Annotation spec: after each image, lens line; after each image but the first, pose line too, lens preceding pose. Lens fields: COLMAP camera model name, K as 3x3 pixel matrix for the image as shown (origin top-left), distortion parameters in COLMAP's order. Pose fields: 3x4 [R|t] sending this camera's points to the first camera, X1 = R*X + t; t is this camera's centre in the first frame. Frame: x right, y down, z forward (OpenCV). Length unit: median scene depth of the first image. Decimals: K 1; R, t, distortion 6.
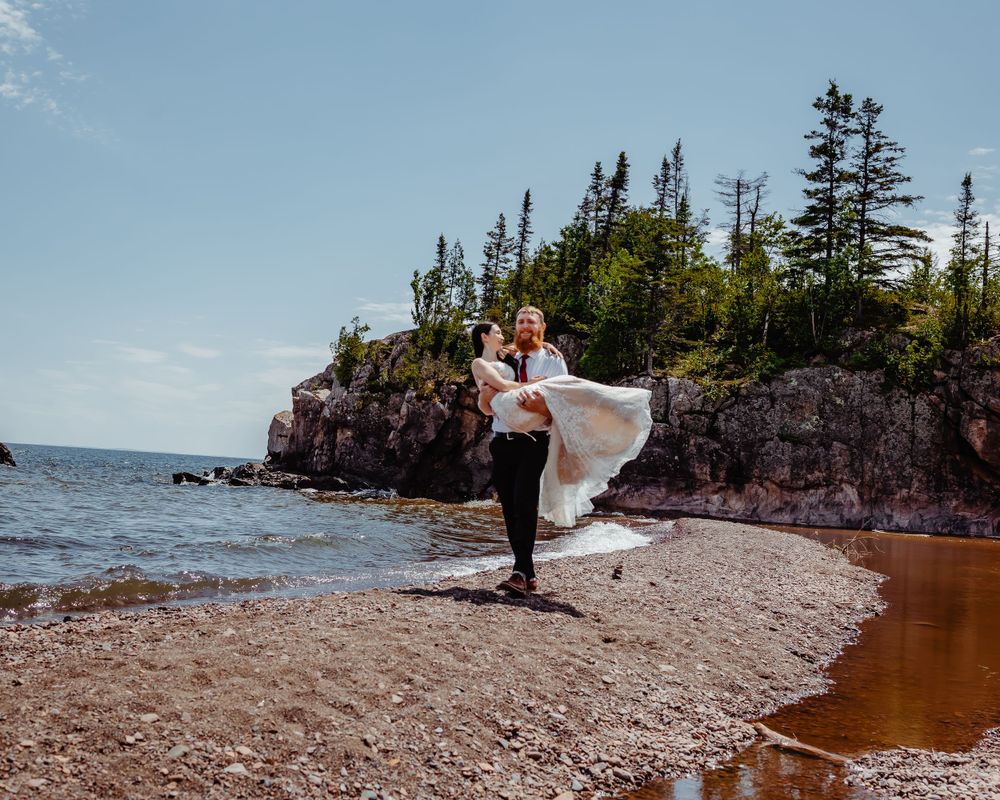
lens RADIAL K [[1216.1, 0, 501.4], [0, 1216.1, 397.8], [0, 0, 1]] dist [-0.089859, 0.000000]
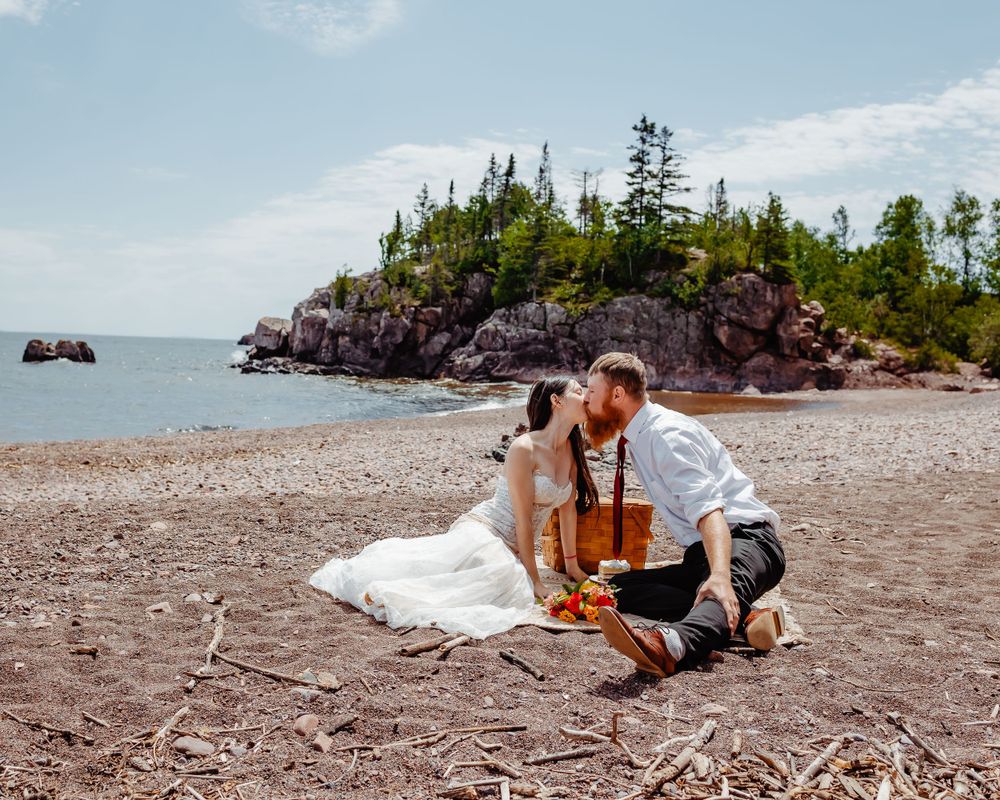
lens RADIAL K [[1216.1, 0, 499.1], [0, 1216.1, 400.0], [0, 0, 1]] dist [-0.089859, 0.000000]
pose [[0.991683, -0.027990, 0.125627, -0.133713], [0.014553, 0.994193, 0.106626, -0.059732], [-0.127882, -0.103911, 0.986331, -0.628766]]
